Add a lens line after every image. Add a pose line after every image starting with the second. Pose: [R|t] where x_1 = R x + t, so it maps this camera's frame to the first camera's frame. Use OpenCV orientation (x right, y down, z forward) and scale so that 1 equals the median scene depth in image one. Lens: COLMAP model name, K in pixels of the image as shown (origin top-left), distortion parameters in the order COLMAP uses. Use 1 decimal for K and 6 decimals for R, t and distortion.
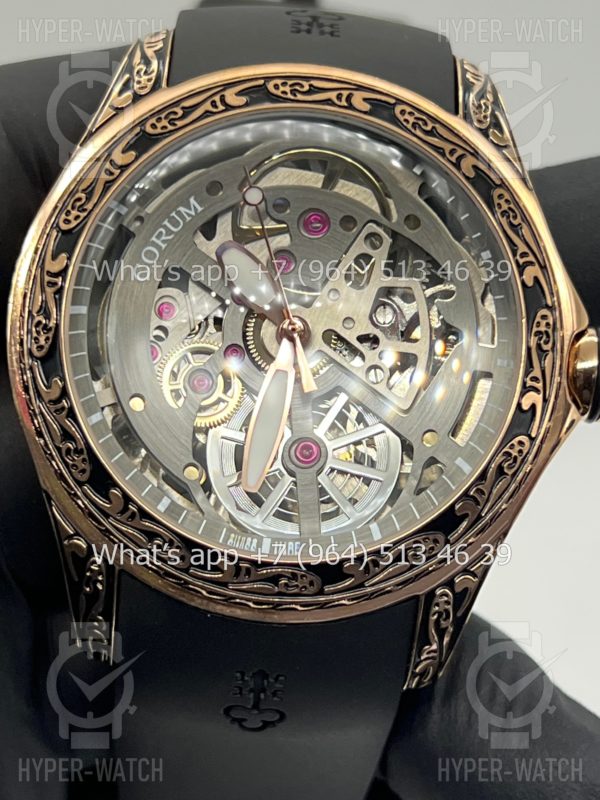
lens RADIAL K [[1860.9, 0, 296.2], [0, 1860.9, 386.2], [0, 0, 1]] dist [0.287668, -0.241636]
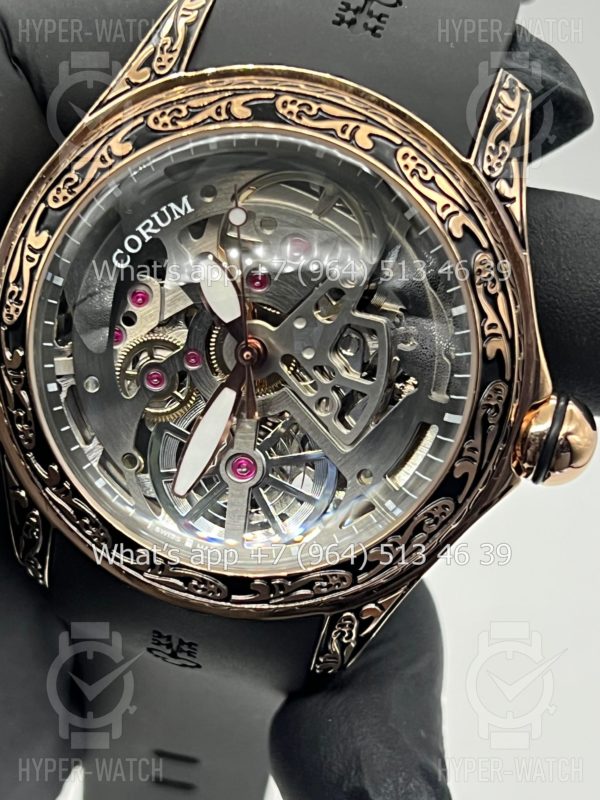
lens RADIAL K [[1860.9, 0, 296.2], [0, 1860.9, 386.2], [0, 0, 1]] dist [0.287668, -0.241636]
pose [[0.965479, 0.225768, -0.129918, 0.156825], [-0.182095, 0.941638, 0.283125, -0.300850], [0.186257, -0.249694, 0.950243, 0.032086]]
